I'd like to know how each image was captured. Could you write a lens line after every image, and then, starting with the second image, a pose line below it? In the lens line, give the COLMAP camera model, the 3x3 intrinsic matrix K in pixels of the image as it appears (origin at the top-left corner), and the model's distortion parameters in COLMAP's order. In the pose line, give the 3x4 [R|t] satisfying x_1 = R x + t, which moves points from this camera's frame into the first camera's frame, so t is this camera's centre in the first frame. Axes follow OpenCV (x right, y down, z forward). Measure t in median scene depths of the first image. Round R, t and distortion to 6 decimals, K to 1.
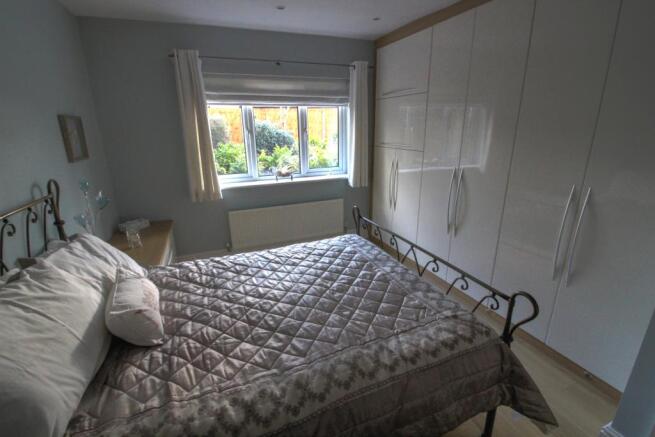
lens RADIAL K [[306.1, 0, 328.1], [0, 306.1, 215.8], [0, 0, 1]] dist [-0.004815, -0.001114]
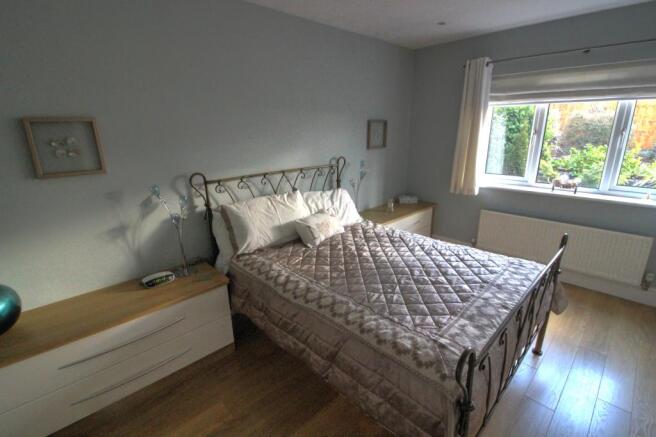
lens RADIAL K [[306.6, 0, 331.5], [0, 306.6, 215.6], [0, 0, 1]] dist [-0.004815, -0.001114]
pose [[0.377769, 0.265968, -0.886877, 0.706746], [-0.255596, 0.950591, 0.176203, -0.079171], [0.889922, 0.160119, 0.427084, 0.189002]]
